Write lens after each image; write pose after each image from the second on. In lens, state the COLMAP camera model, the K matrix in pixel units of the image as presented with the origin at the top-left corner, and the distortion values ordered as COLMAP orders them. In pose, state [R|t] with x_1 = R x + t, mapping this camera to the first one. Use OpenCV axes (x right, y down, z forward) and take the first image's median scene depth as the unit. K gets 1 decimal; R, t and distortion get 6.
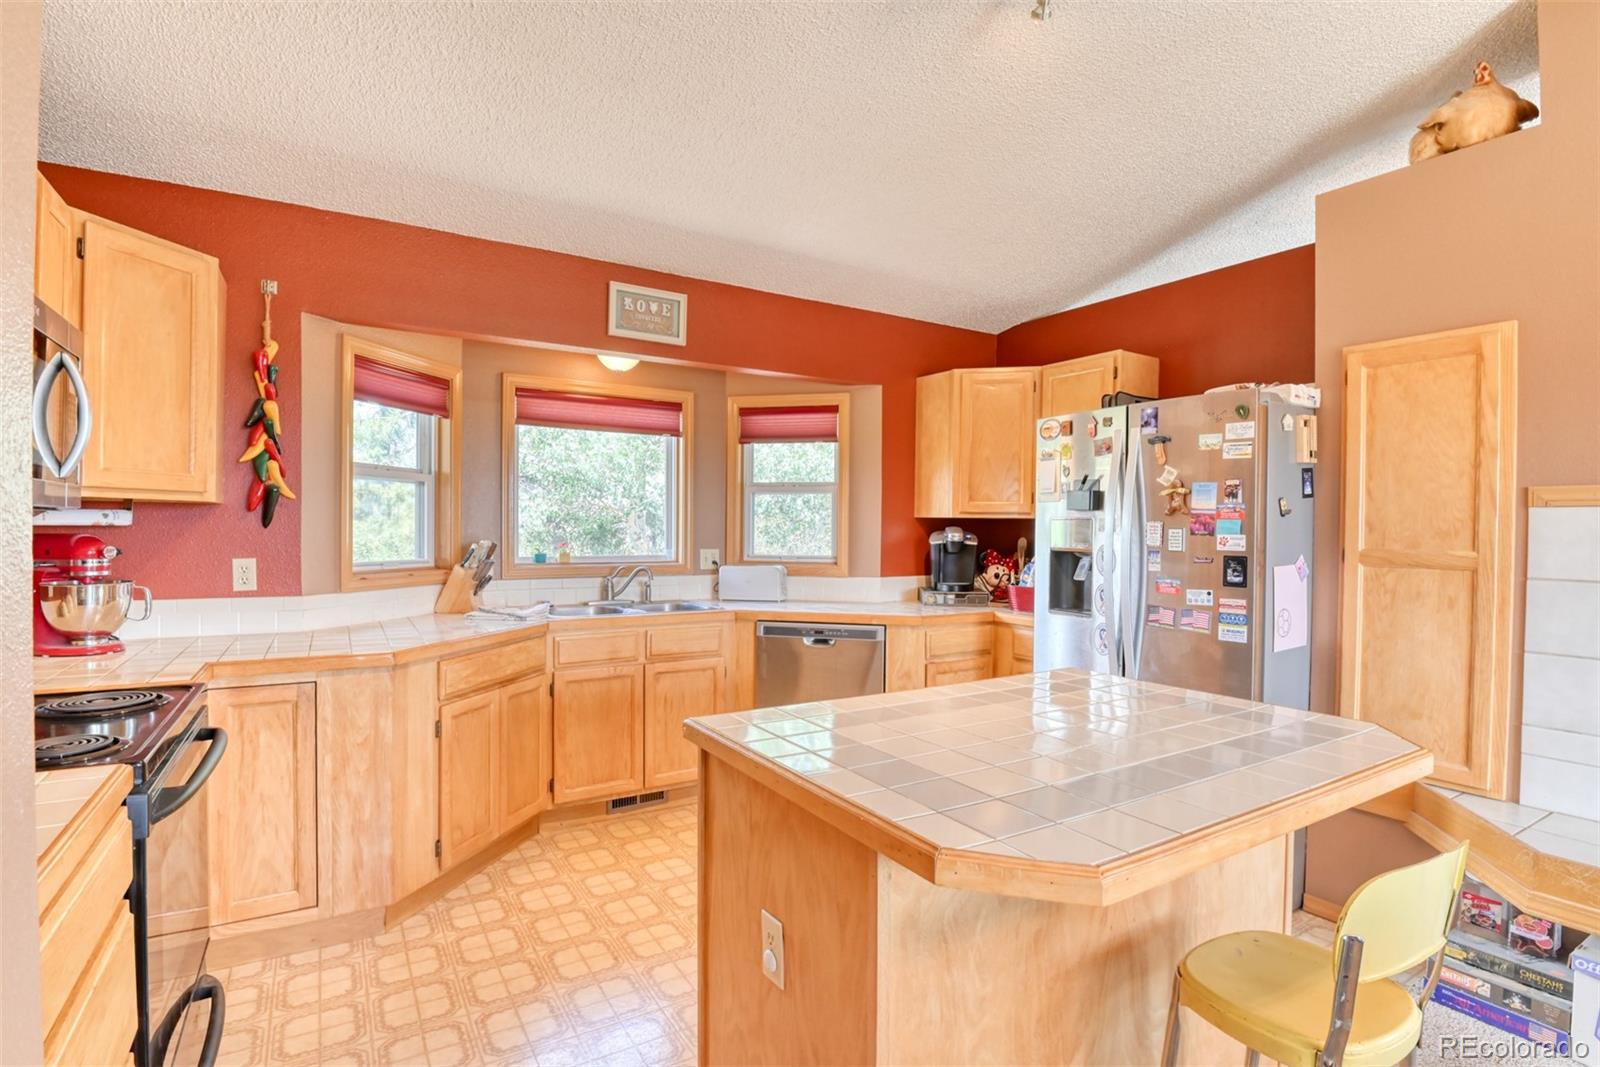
lens RADIAL K [[787.1, 0, 800.0], [0, 787.1, 533.5], [0, 0, 1]] dist [-0.039105, -0.000209]
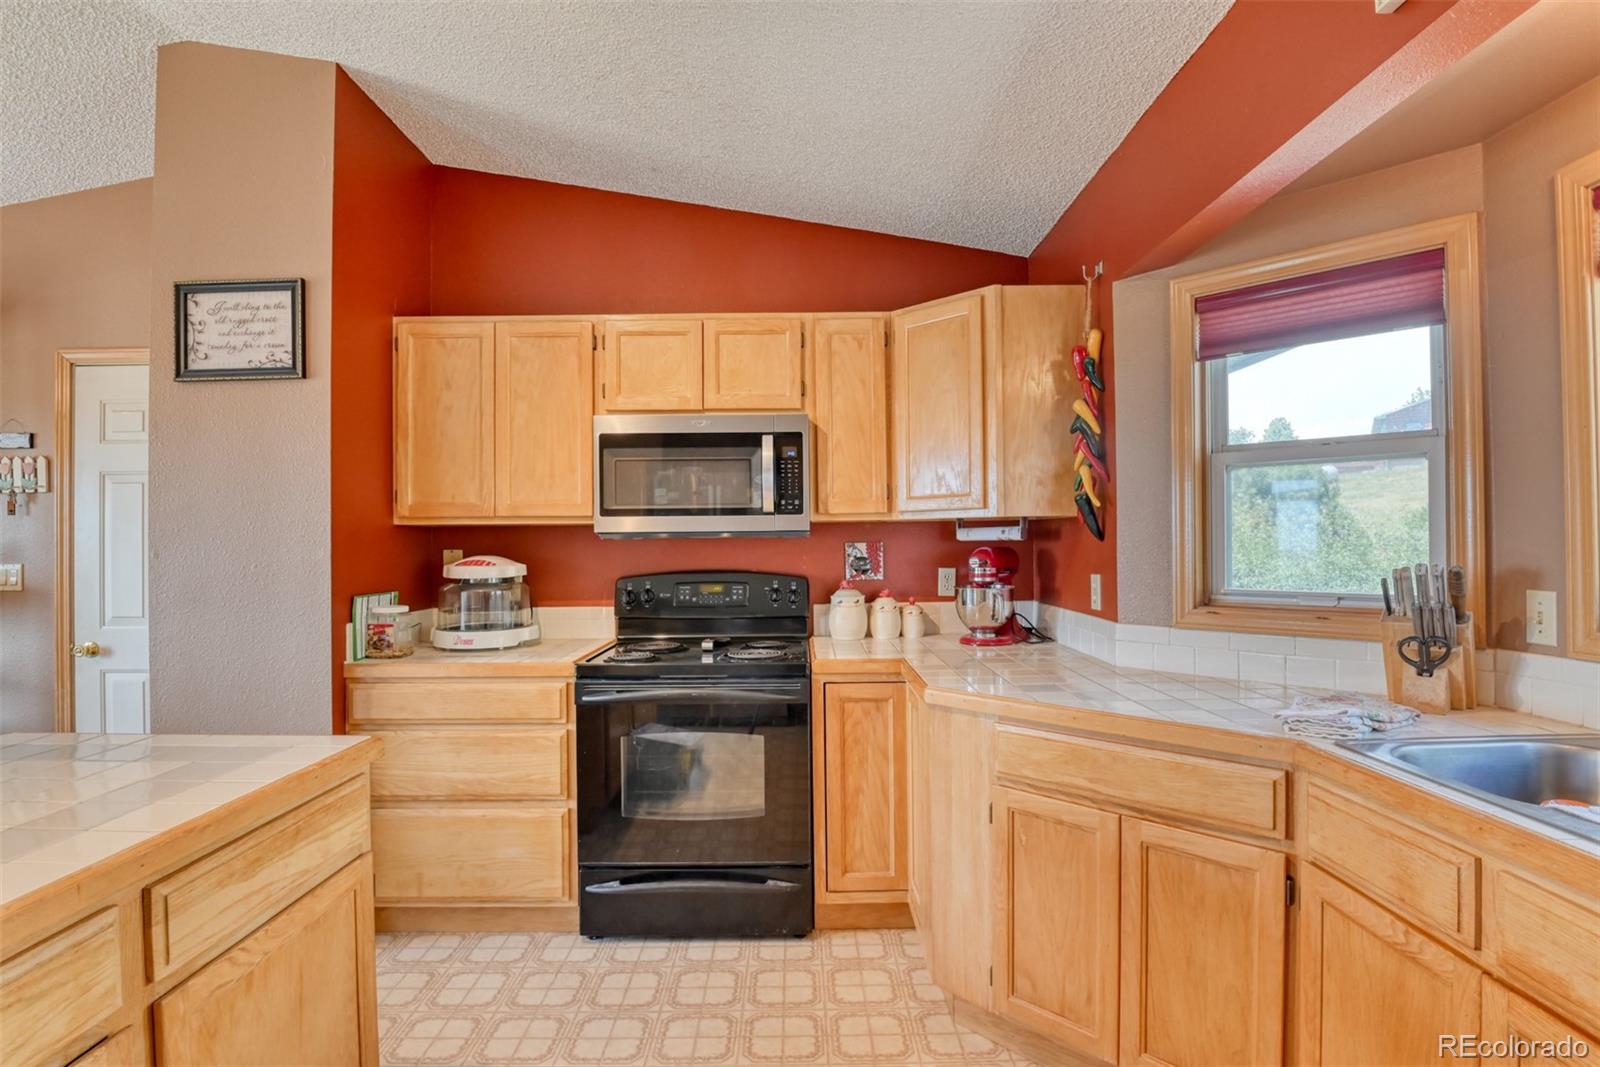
lens RADIAL K [[762.5, 0, 800.2], [0, 762.5, 539.1], [0, 0, 1]] dist [-0.000649, -0.020074]
pose [[-0.516675, -0.006967, -0.856153, 0.189476], [-0.000697, 0.999970, -0.007717, -0.002254], [0.856181, -0.003390, -0.516664, 0.922547]]
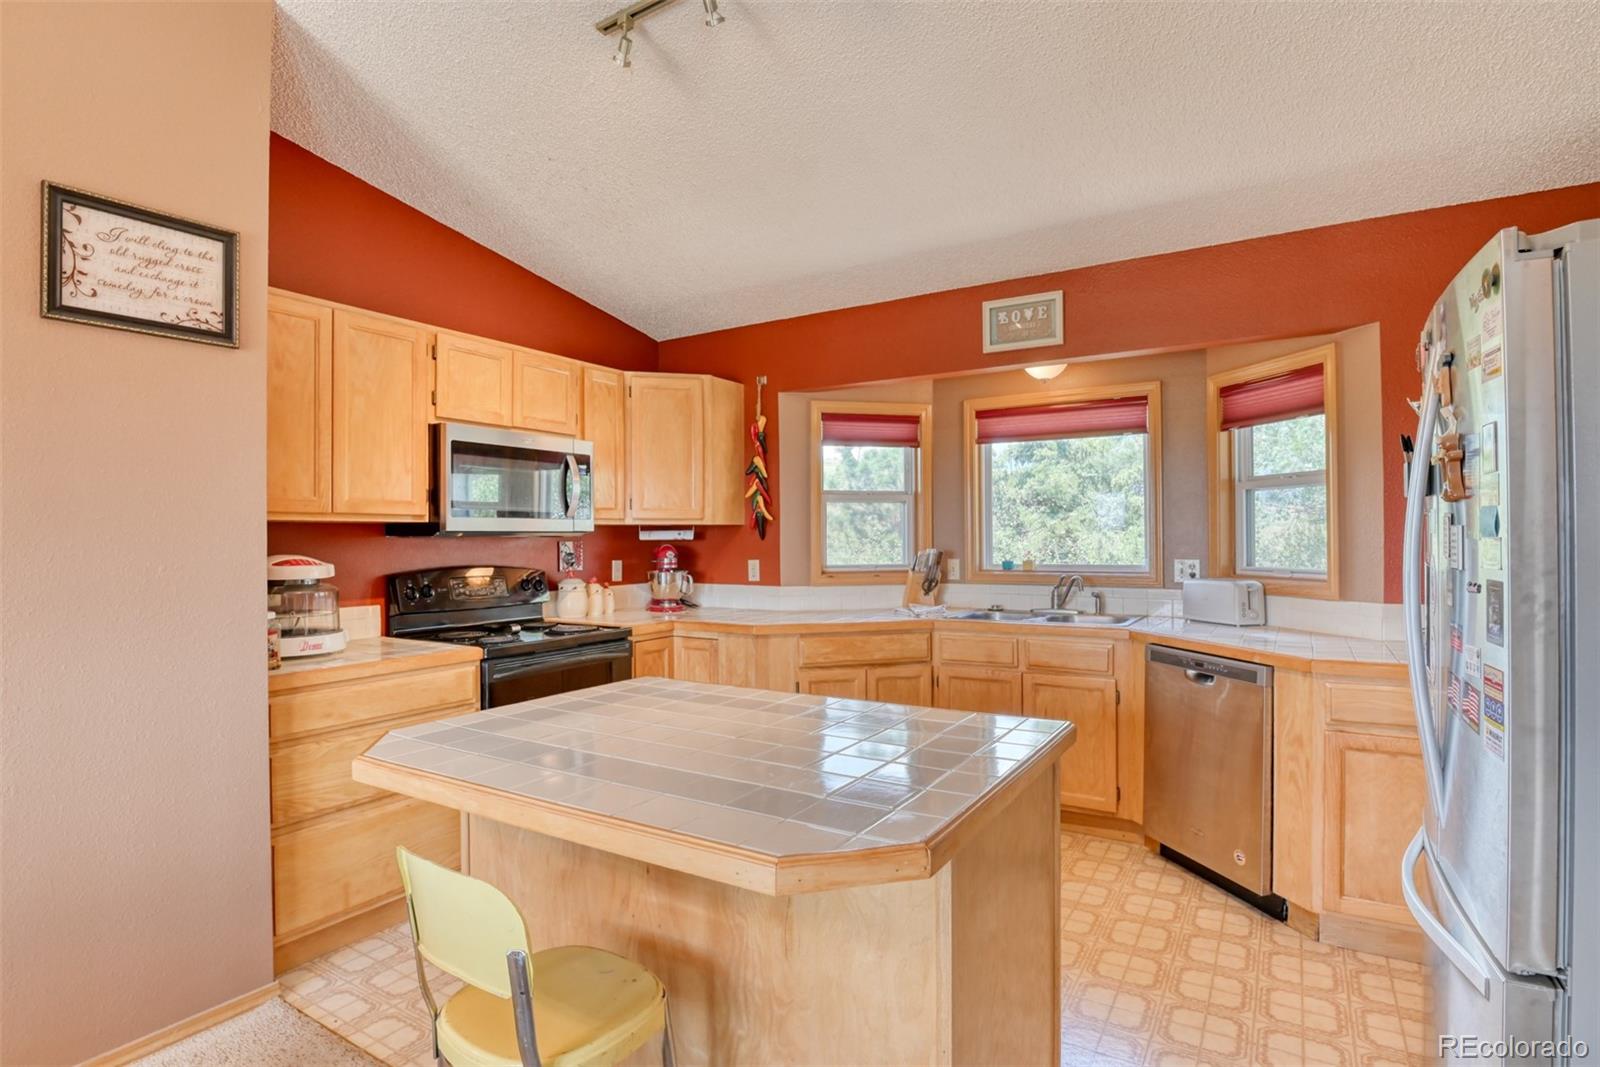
lens RADIAL K [[790.8, 0, 769.1], [0, 790.8, 538.1], [0, 0, 1]] dist [-0.032976, -0.000159]
pose [[0.426893, -0.011432, -0.904230, 0.570343], [0.005185, 0.999935, -0.010194, 0.003625], [0.904287, -0.000337, 0.426925, 0.278786]]
